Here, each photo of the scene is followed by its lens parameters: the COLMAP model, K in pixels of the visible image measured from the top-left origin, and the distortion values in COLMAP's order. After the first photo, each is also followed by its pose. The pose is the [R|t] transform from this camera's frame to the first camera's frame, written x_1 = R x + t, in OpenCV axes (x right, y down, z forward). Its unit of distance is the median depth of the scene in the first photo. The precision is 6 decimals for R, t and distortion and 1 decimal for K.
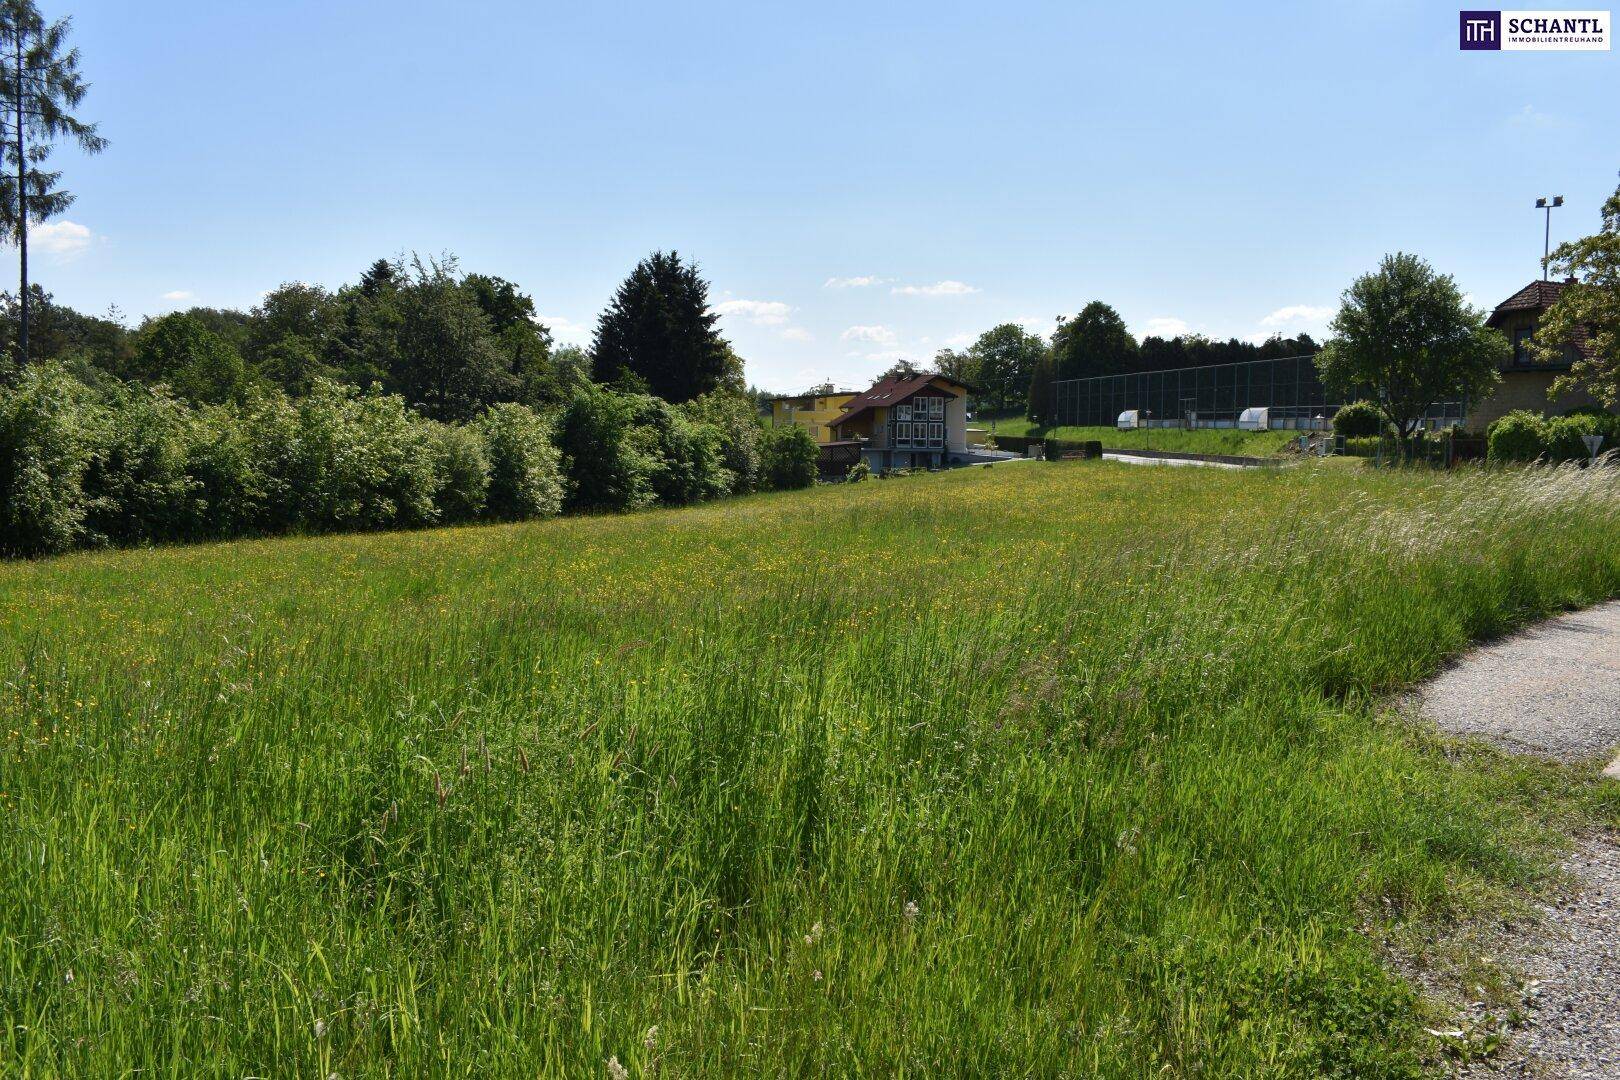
lens RADIAL K [[1392.0, 0, 812.0], [0, 1392.0, 530.4], [0, 0, 1]] dist [-0.090456, 0.018481]
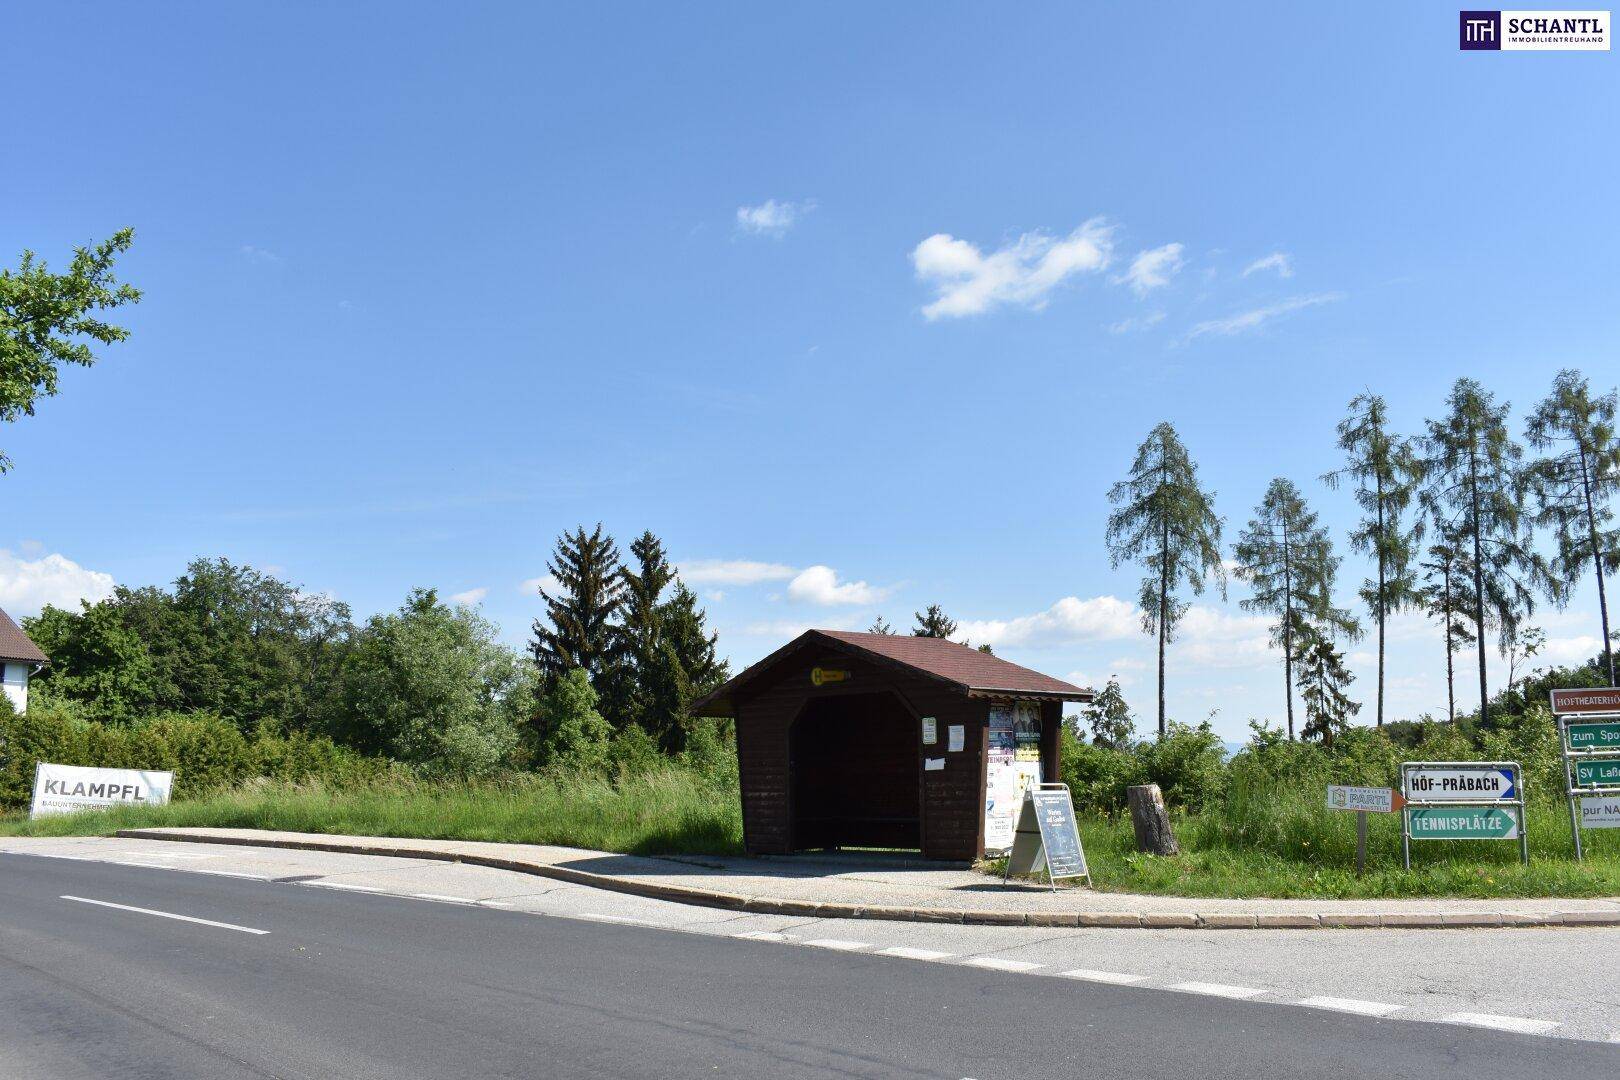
lens RADIAL K [[1392.0, 0, 818.3], [0, 1392.0, 534.3], [0, 0, 1]] dist [-0.090456, 0.018481]
pose [[0.037309, -0.190953, -0.980890, 0.512317], [-0.054654, 0.979714, -0.192803, -0.007499], [0.997808, 0.060803, 0.026116, 0.307105]]
